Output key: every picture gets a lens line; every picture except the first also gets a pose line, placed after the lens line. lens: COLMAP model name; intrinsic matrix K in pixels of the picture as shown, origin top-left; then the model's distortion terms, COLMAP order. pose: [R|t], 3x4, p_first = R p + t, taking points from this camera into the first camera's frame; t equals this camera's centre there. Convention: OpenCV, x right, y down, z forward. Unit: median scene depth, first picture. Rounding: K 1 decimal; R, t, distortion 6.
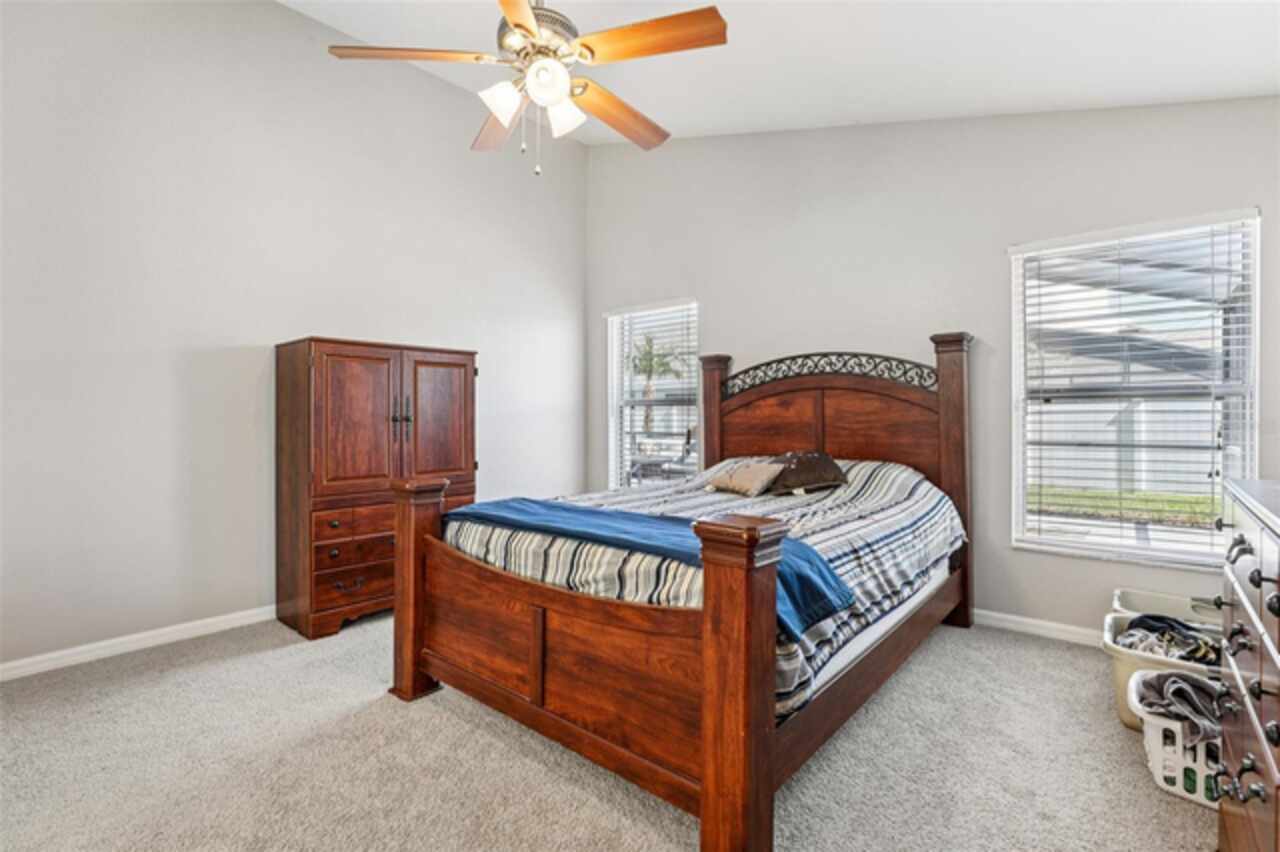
lens RADIAL K [[594.5, 0, 641.7], [0, 594.5, 419.9], [0, 0, 1]] dist [-0.032977, 0.000123]
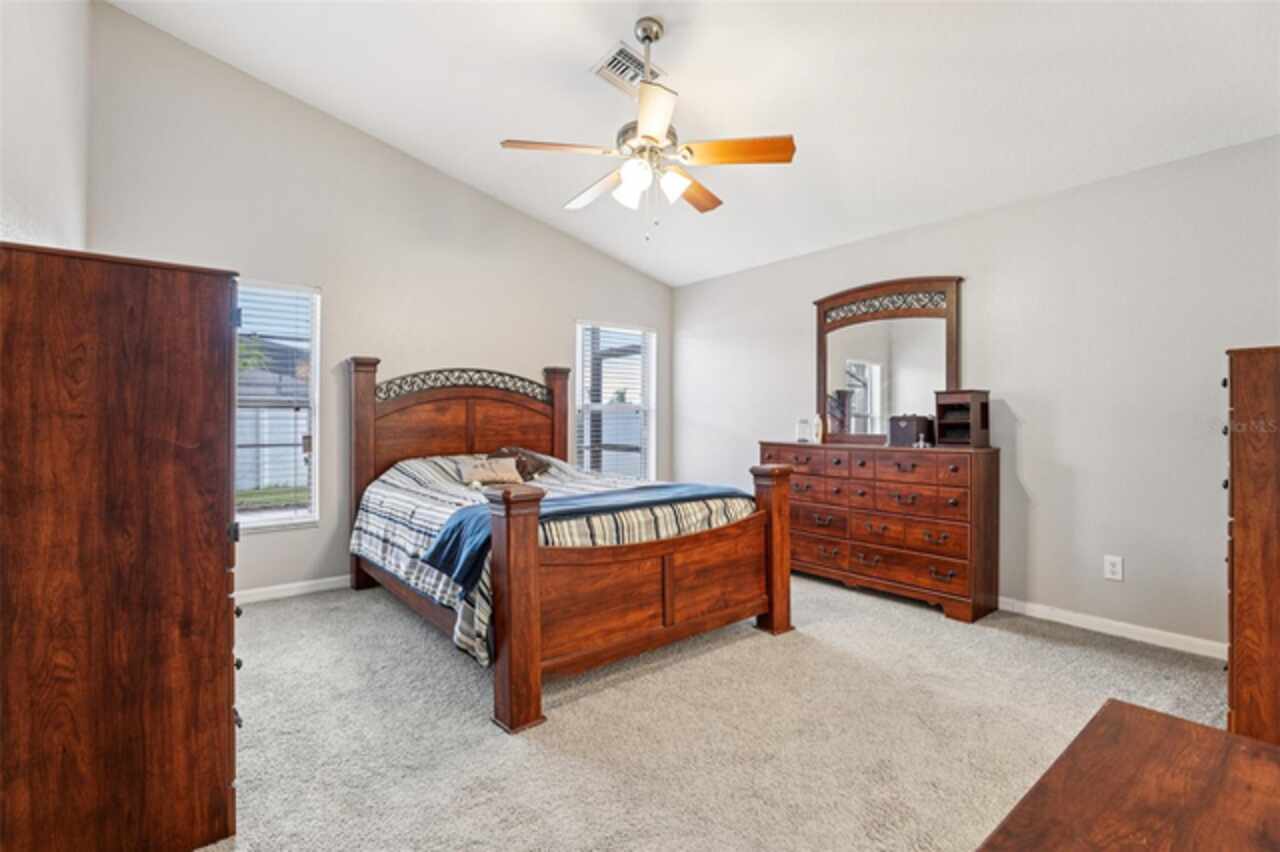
lens RADIAL K [[594.5, 0, 641.7], [0, 594.5, 419.9], [0, 0, 1]] dist [-0.032977, 0.000123]
pose [[0.175635, 0.000724, 0.984455, -0.857652], [0.006014, 0.999980, -0.001808, -0.002734], [-0.984437, 0.006238, 0.175628, 0.440753]]
